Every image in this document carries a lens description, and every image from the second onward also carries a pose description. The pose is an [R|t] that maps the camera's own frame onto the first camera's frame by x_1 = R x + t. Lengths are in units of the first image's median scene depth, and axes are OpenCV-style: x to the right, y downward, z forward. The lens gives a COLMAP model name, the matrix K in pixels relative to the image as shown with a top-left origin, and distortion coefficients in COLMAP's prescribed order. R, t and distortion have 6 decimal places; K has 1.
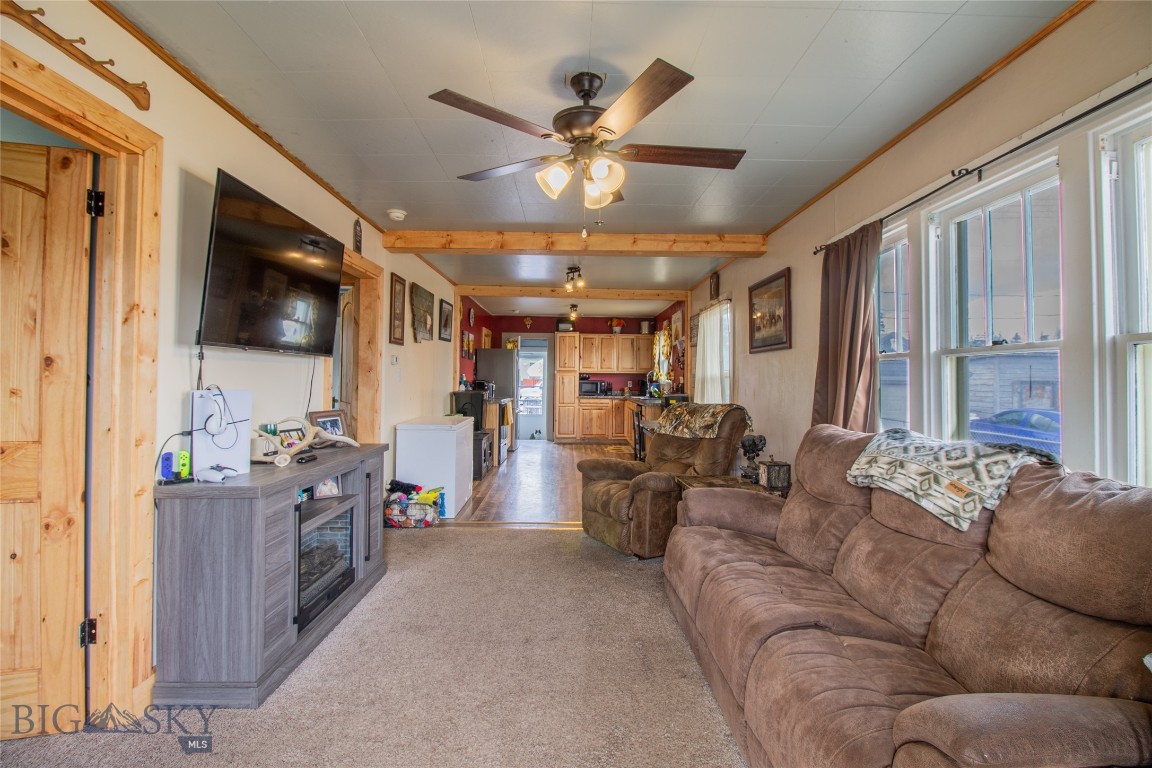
lens RADIAL K [[541.5, 0, 581.0], [0, 541.5, 369.4], [0, 0, 1]] dist [0.002327, -0.000368]
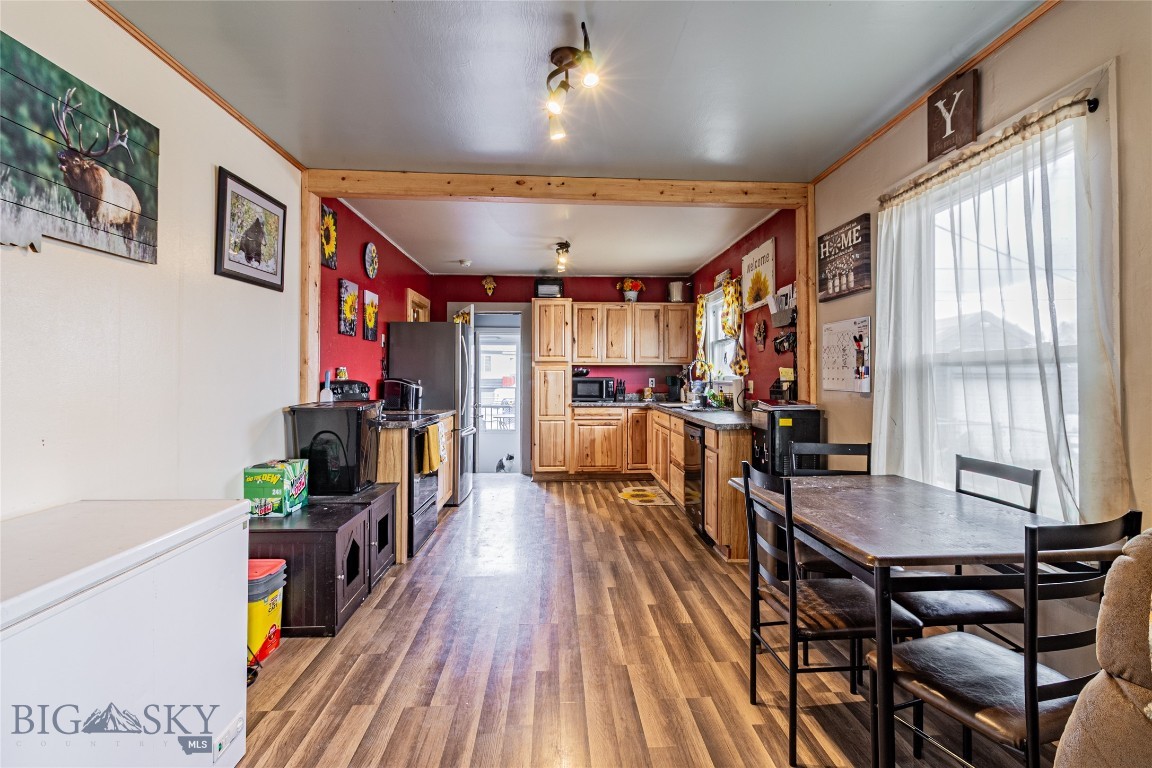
lens RADIAL K [[541.5, 0, 581.0], [0, 541.5, 369.4], [0, 0, 1]] dist [0.002327, -0.000368]
pose [[0.999583, -0.010542, 0.026866, -0.009880], [0.010401, 0.999931, 0.005381, 0.008077], [-0.026921, -0.005099, 0.999625, 0.390036]]
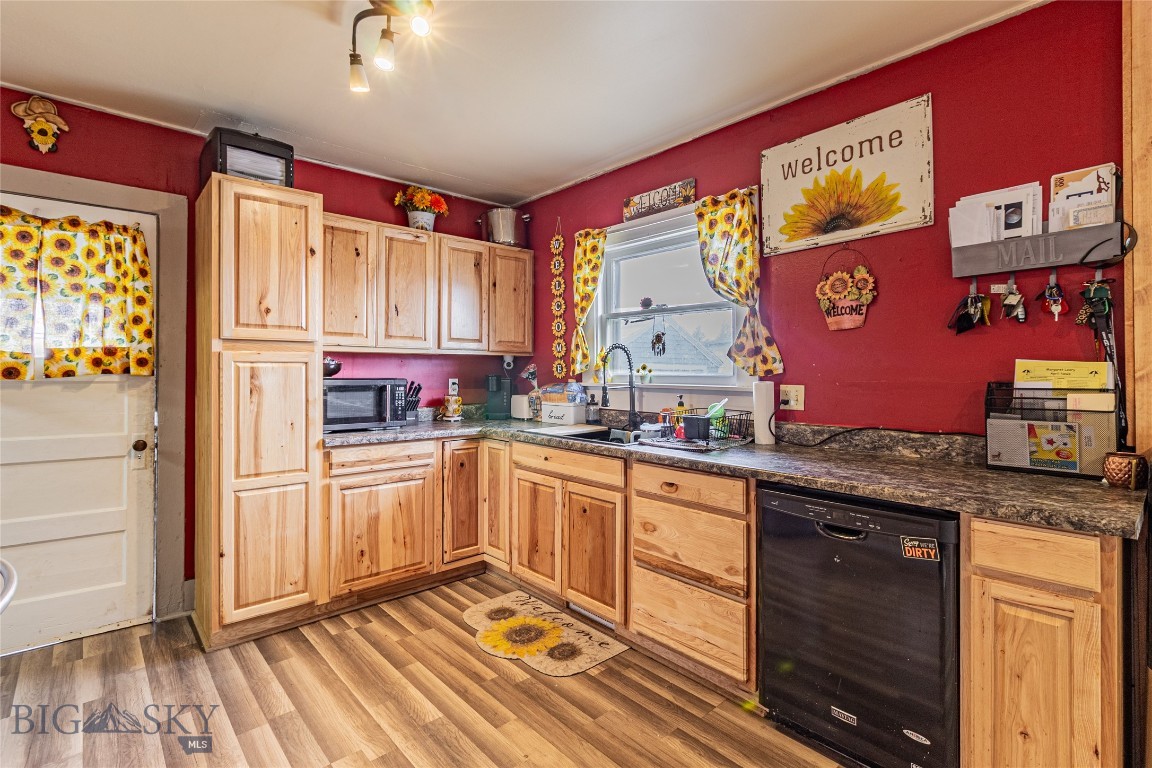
lens RADIAL K [[541.5, 0, 581.0], [0, 541.5, 369.4], [0, 0, 1]] dist [0.002327, -0.000368]
pose [[0.755953, -0.009143, 0.654562, -0.080380], [-0.002942, 0.999845, 0.017364, 0.010661], [-0.654620, -0.015052, 0.755809, 0.717361]]
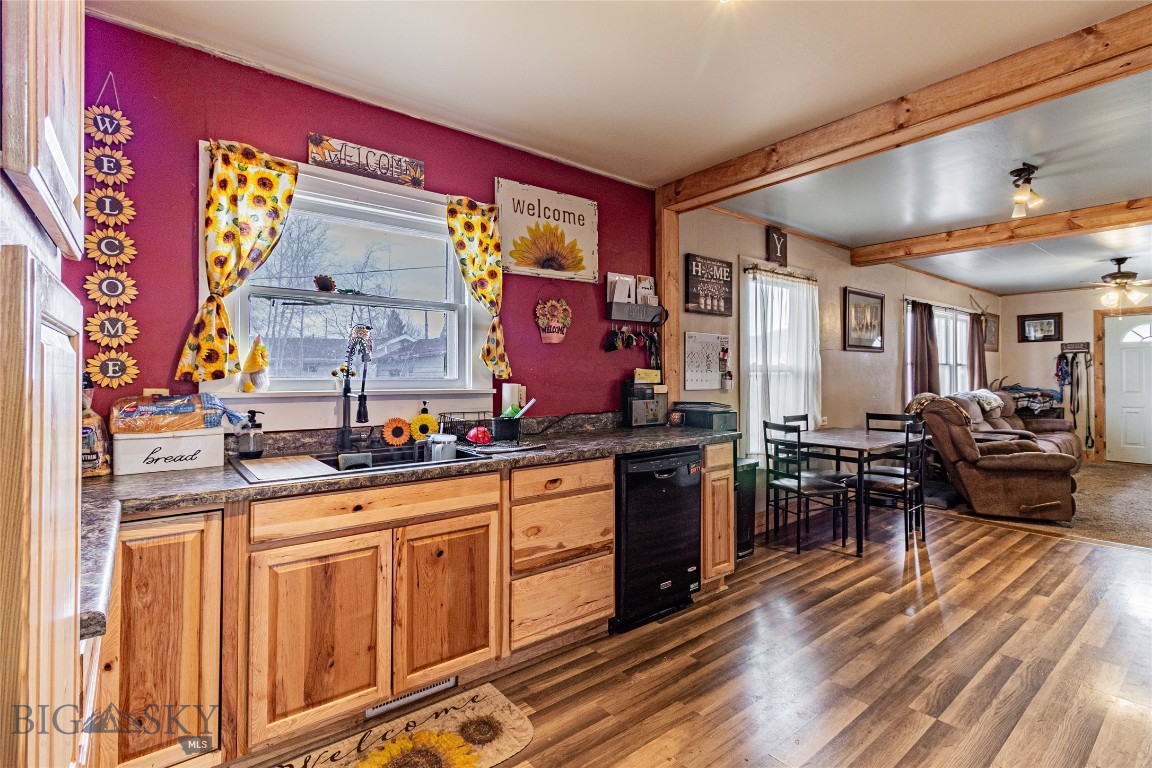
lens RADIAL K [[541.5, 0, 581.0], [0, 541.5, 369.4], [0, 0, 1]] dist [0.002327, -0.000368]
pose [[-0.609641, -0.003451, 0.792670, -0.099824], [-0.021547, 0.999693, -0.012219, 0.015430], [-0.792385, -0.024528, -0.609528, 0.978994]]
